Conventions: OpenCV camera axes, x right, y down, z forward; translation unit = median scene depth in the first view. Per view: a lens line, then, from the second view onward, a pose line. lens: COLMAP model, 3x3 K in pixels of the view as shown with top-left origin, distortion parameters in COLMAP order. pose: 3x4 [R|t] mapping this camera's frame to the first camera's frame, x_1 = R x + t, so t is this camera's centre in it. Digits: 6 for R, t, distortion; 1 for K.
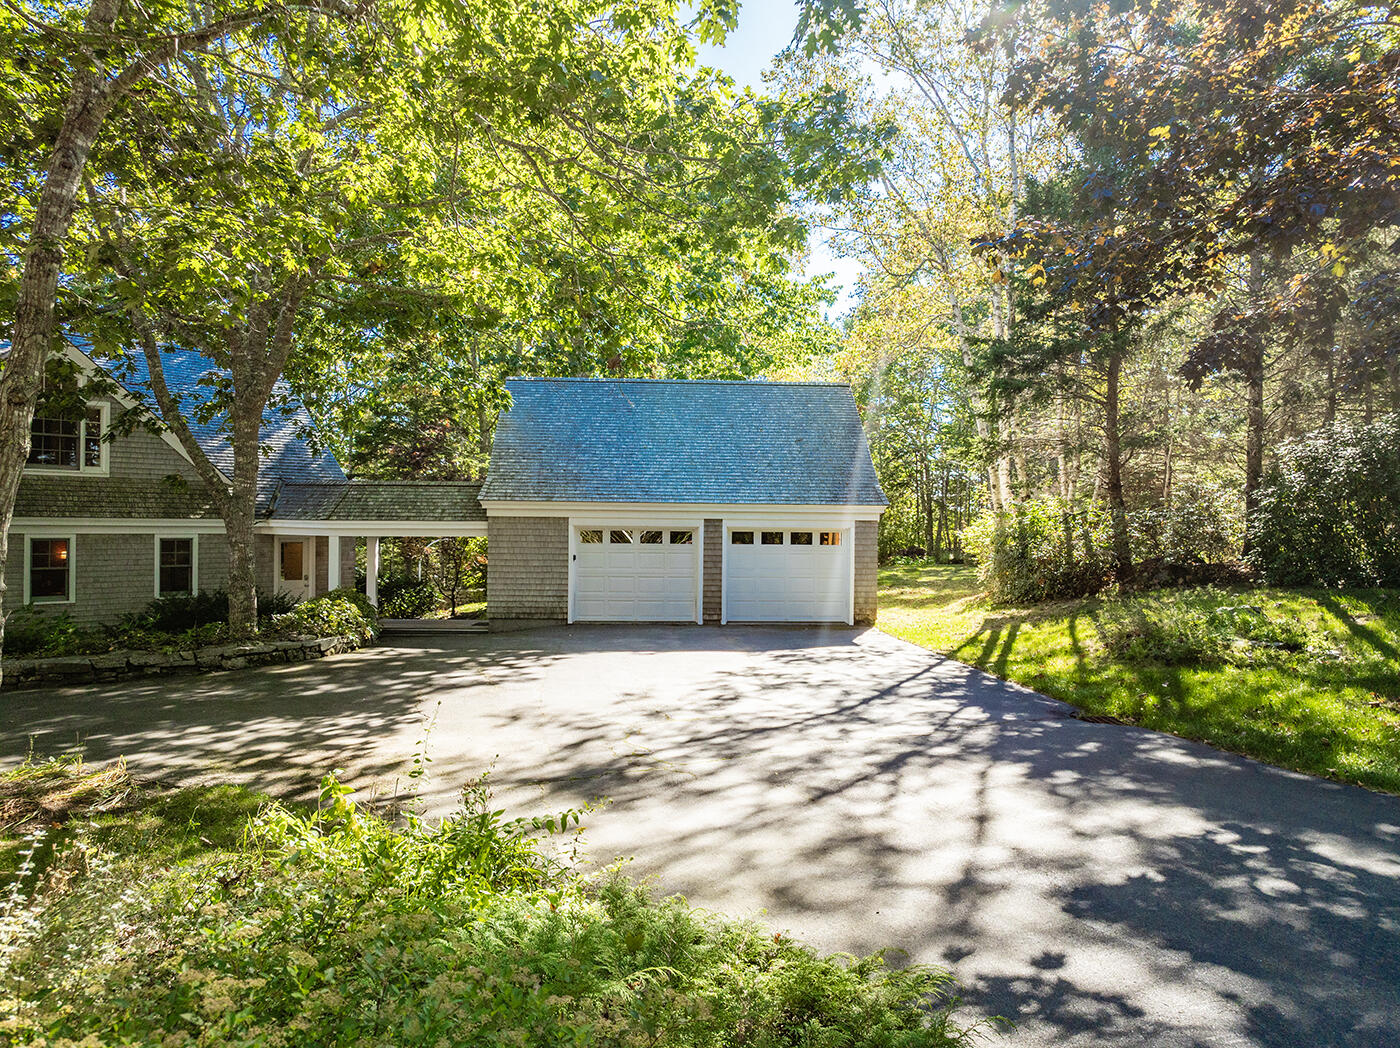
lens RADIAL K [[999.9, 0, 702.8], [0, 999.9, 522.5], [0, 0, 1]] dist [-0.031864, 0.018800]
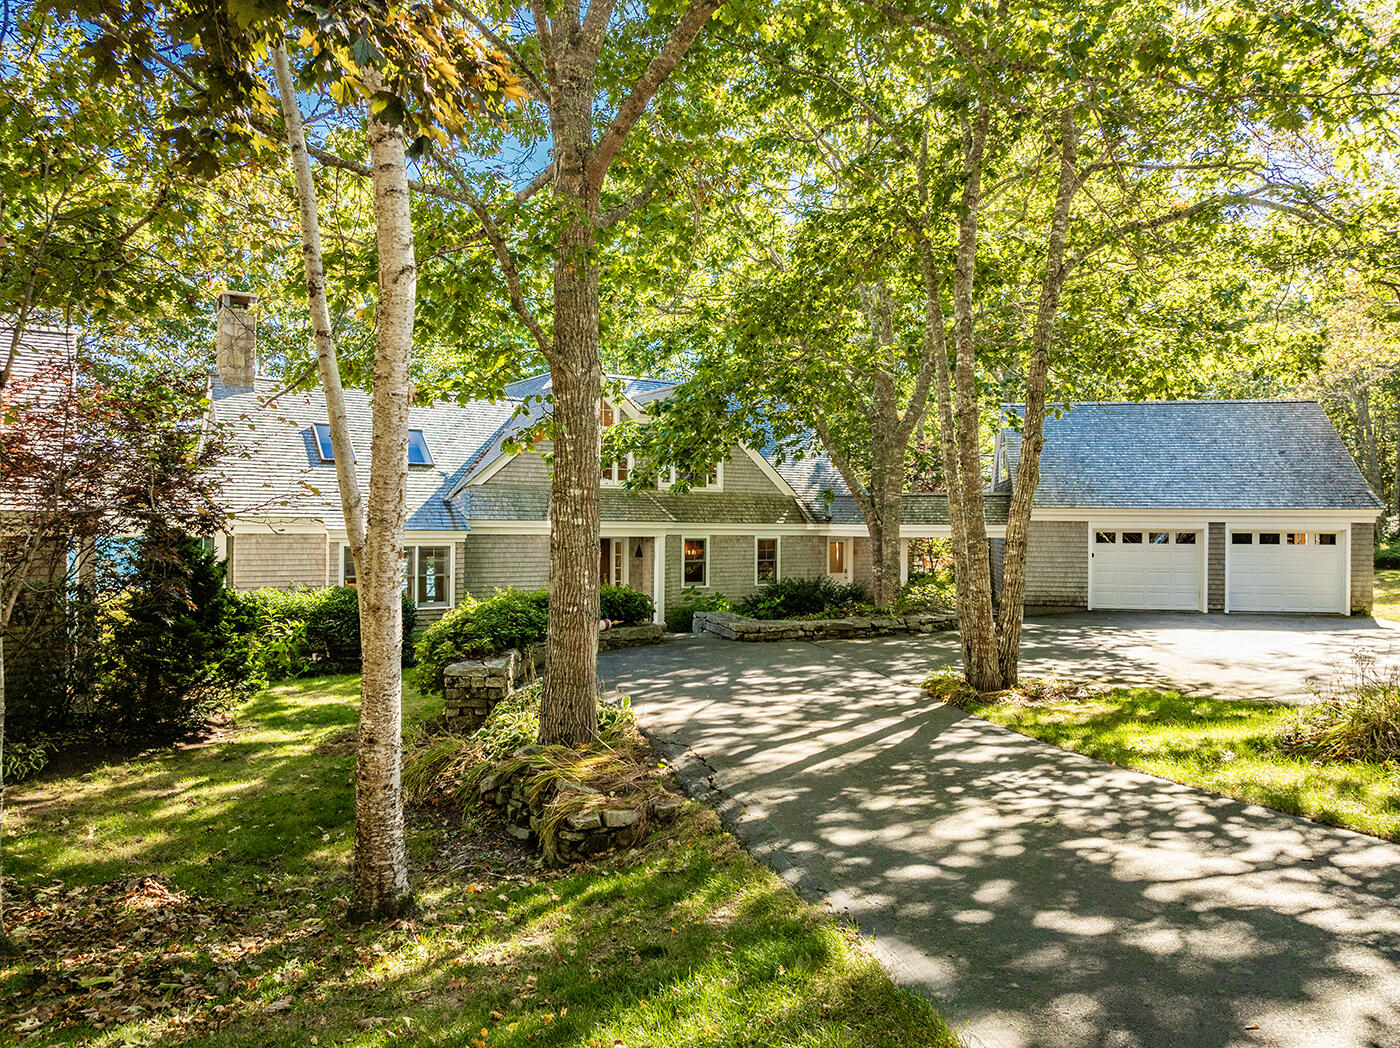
lens RADIAL K [[999.9, 0, 696.0], [0, 999.9, 523.4], [0, 0, 1]] dist [-0.031864, 0.018800]
pose [[0.974294, -0.004347, -0.225237, -0.319626], [0.001466, 0.999915, -0.012956, 0.011889], [0.225274, 0.012292, 0.974218, -0.259812]]
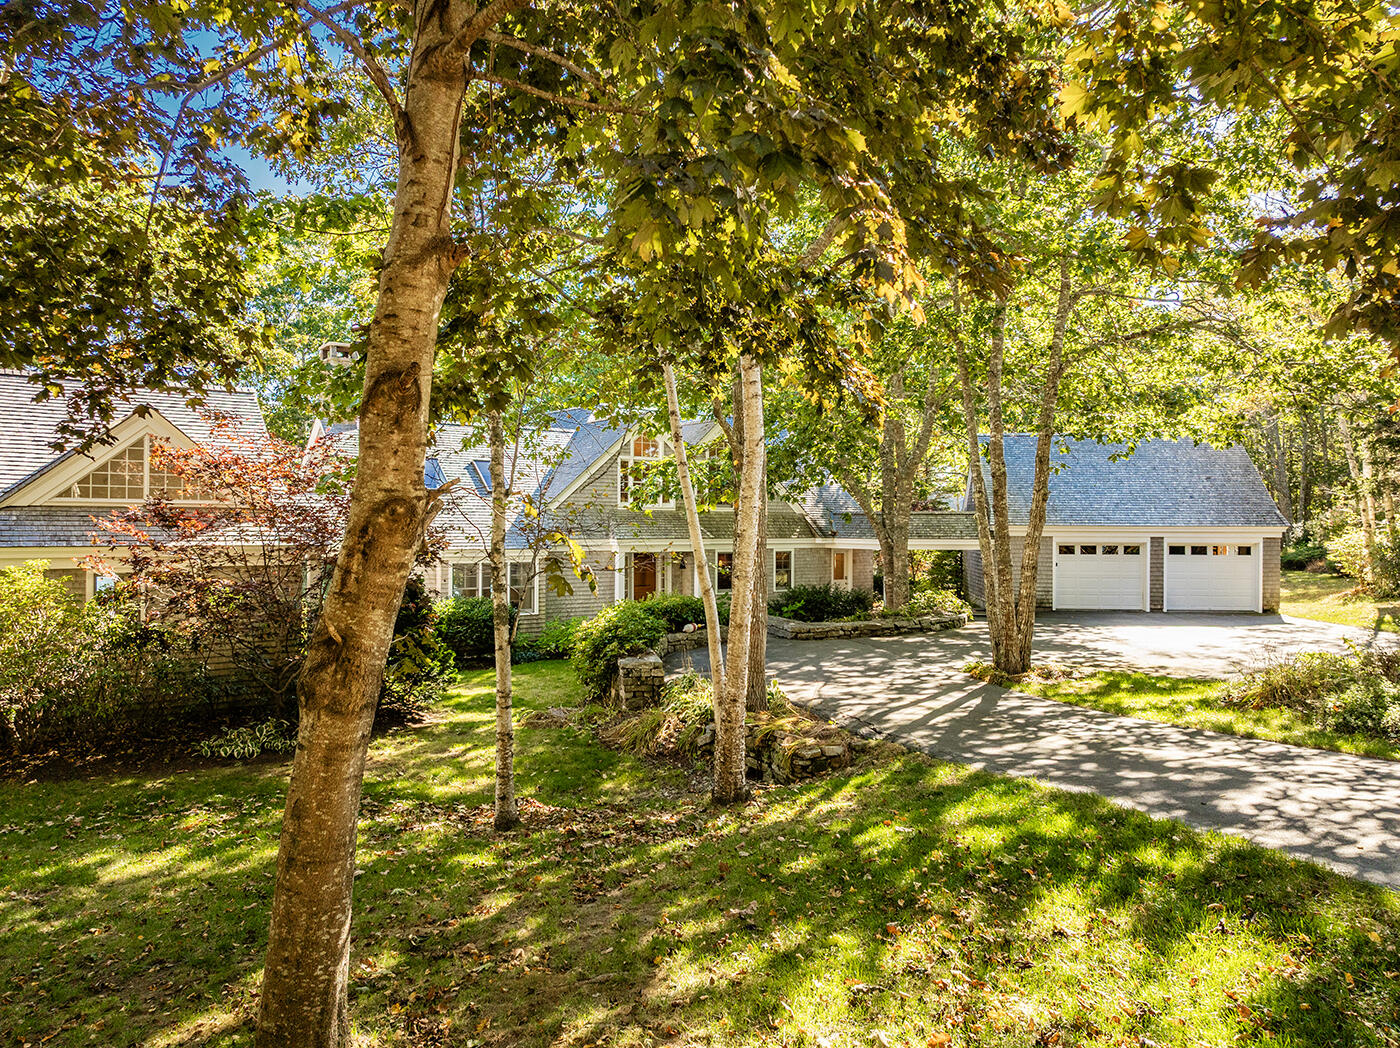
lens RADIAL K [[999.9, 0, 701.6], [0, 999.9, 524.7], [0, 0, 1]] dist [-0.031864, 0.018800]
pose [[0.987498, -0.006793, -0.157485, -0.403212], [0.005571, 0.999951, -0.008202, -0.012846], [0.157533, 0.007222, 0.987487, -0.487365]]
